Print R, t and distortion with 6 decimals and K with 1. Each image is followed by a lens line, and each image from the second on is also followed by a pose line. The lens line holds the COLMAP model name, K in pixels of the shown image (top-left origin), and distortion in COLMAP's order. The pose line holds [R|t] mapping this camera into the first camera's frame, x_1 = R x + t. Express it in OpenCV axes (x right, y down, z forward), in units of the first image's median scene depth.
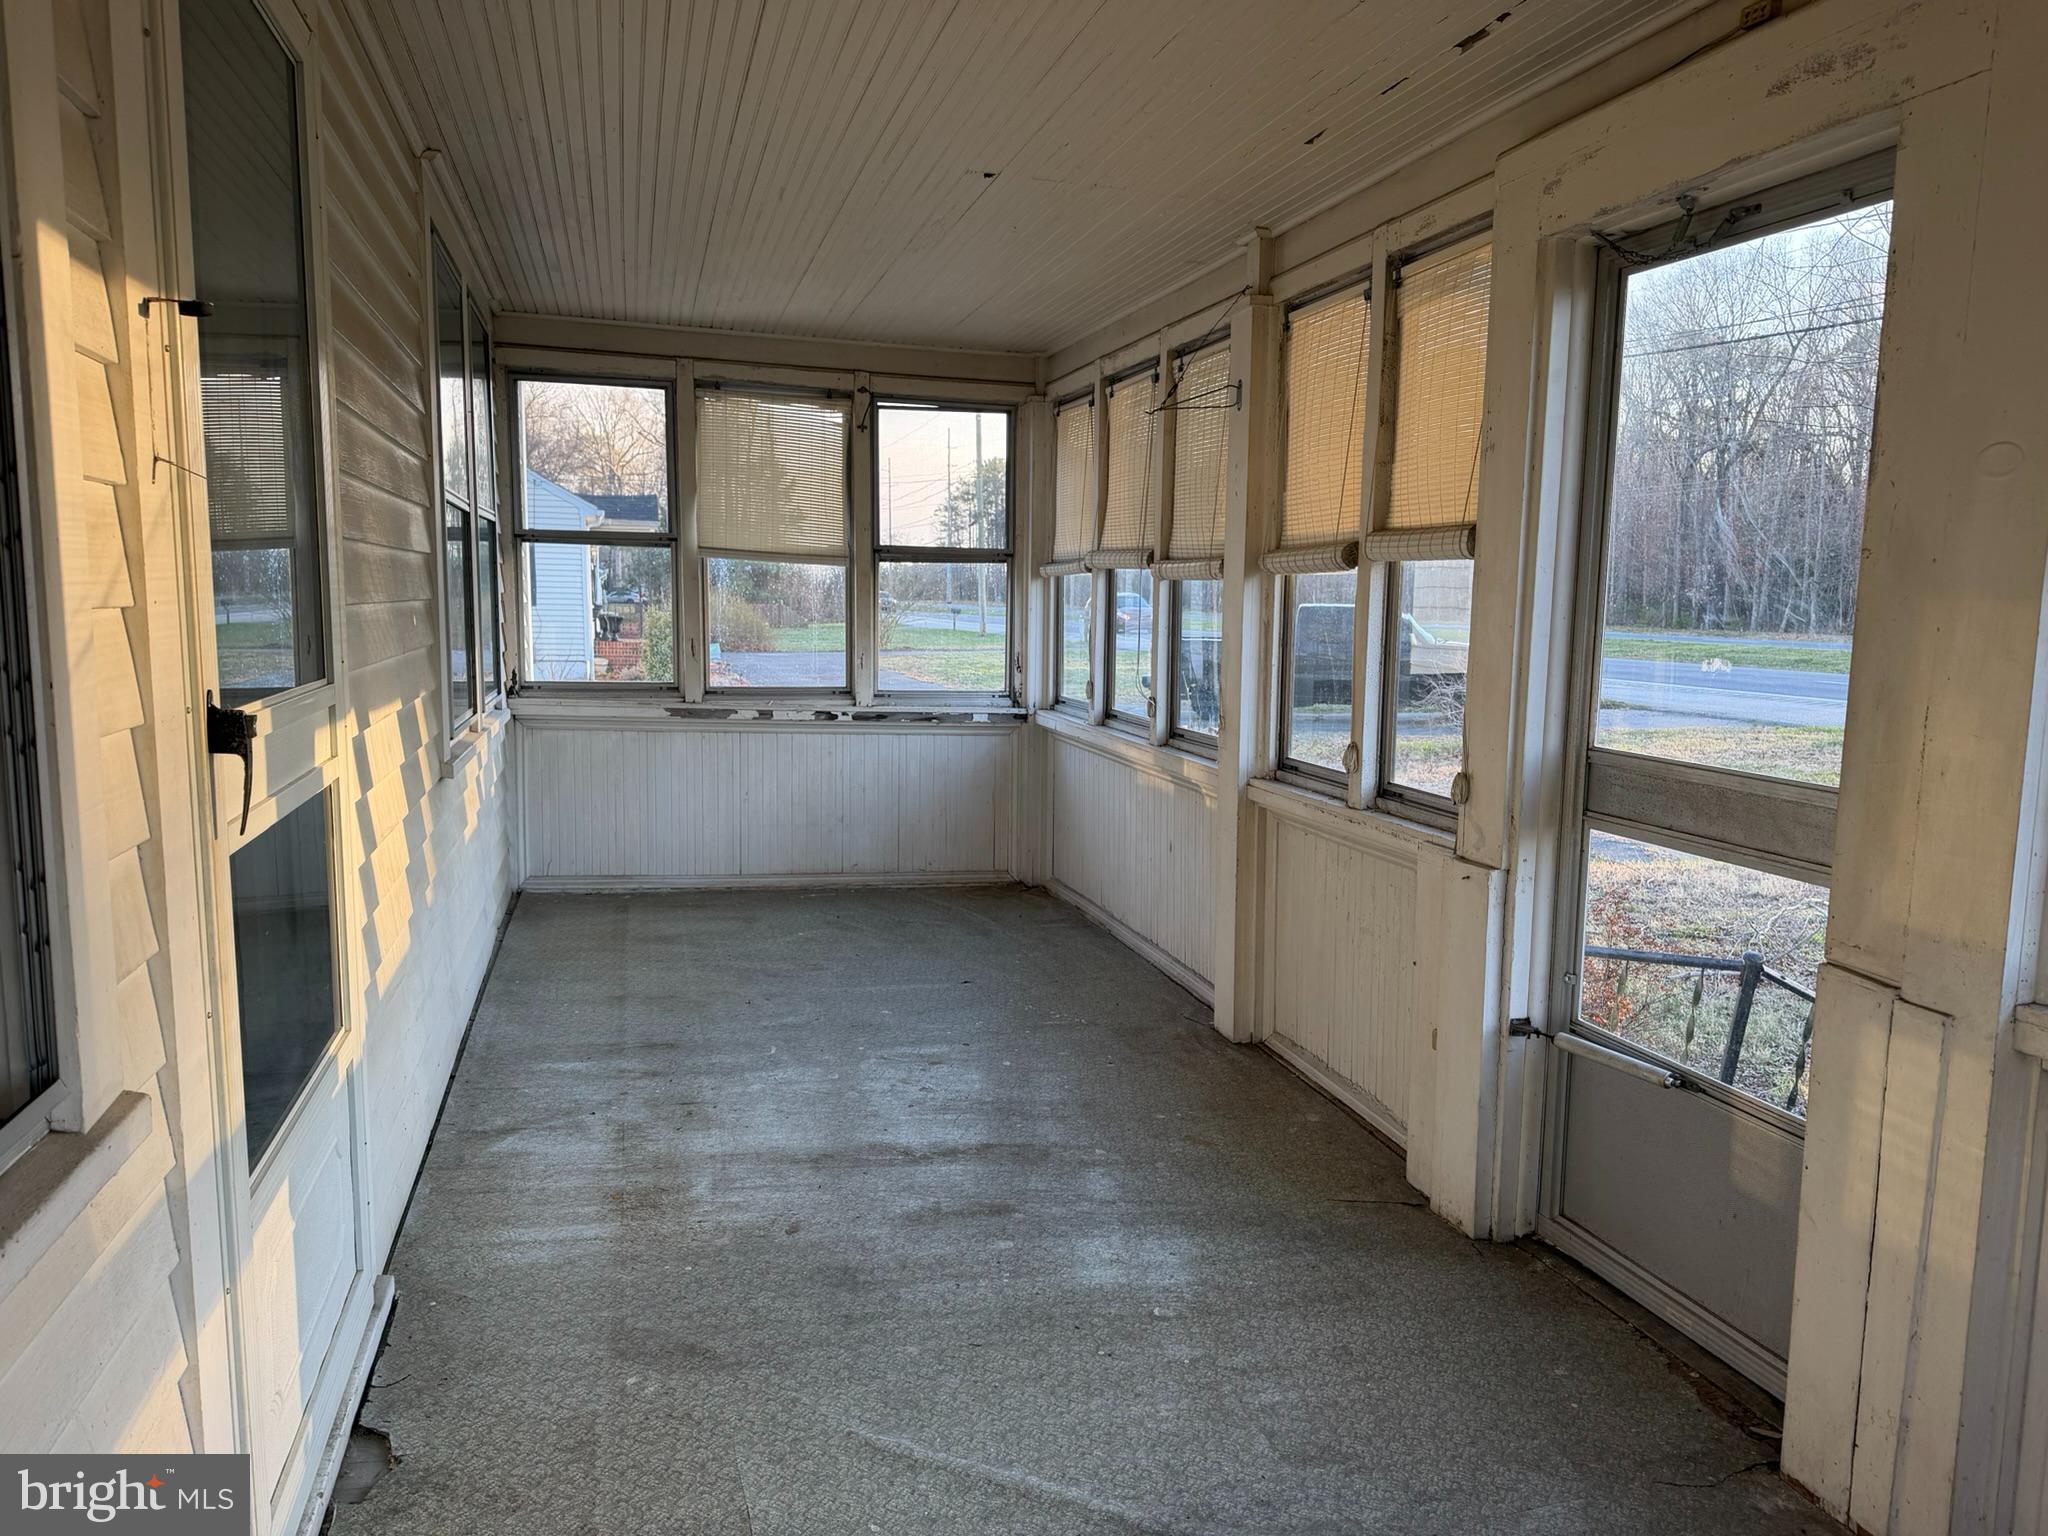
lens RADIAL K [[1401.6, 0, 1019.9], [0, 1401.6, 774.2], [0, 0, 1]] dist [0.021652, -0.030608]
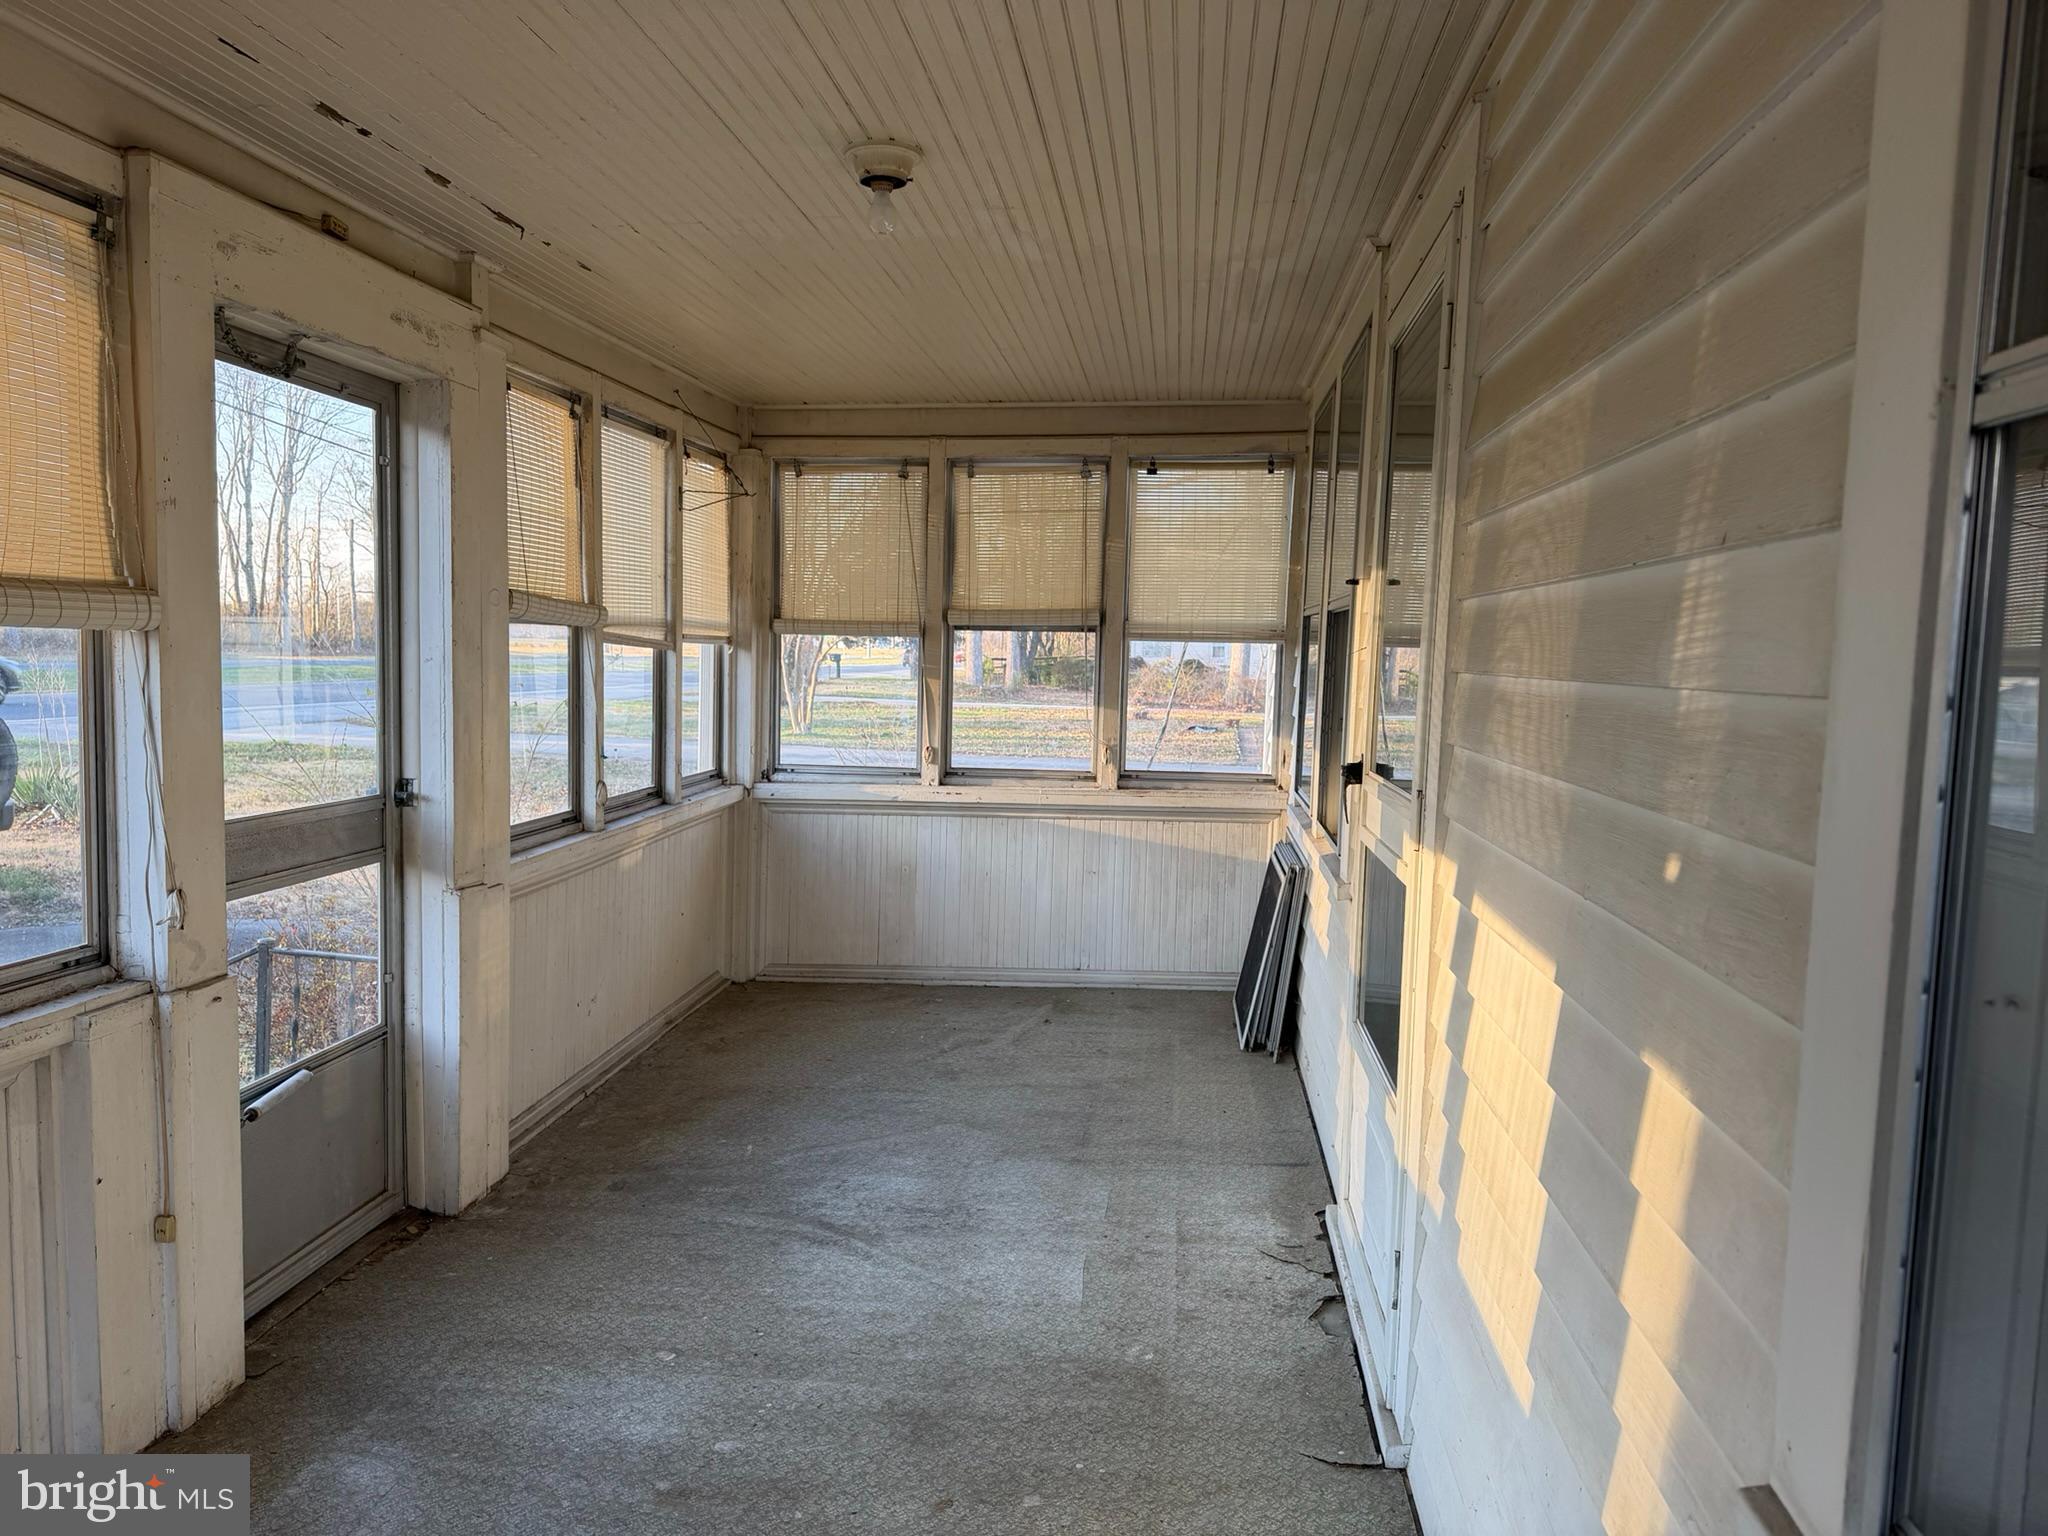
lens RADIAL K [[1401.6, 0, 1022.4], [0, 1401.6, 762.9], [0, 0, 1]] dist [0.021652, -0.030608]
pose [[-0.923941, -0.069442, 0.376180, -0.525727], [0.009227, 0.979054, 0.203394, -0.276629], [-0.382424, 0.191395, -0.903947, 1.800220]]
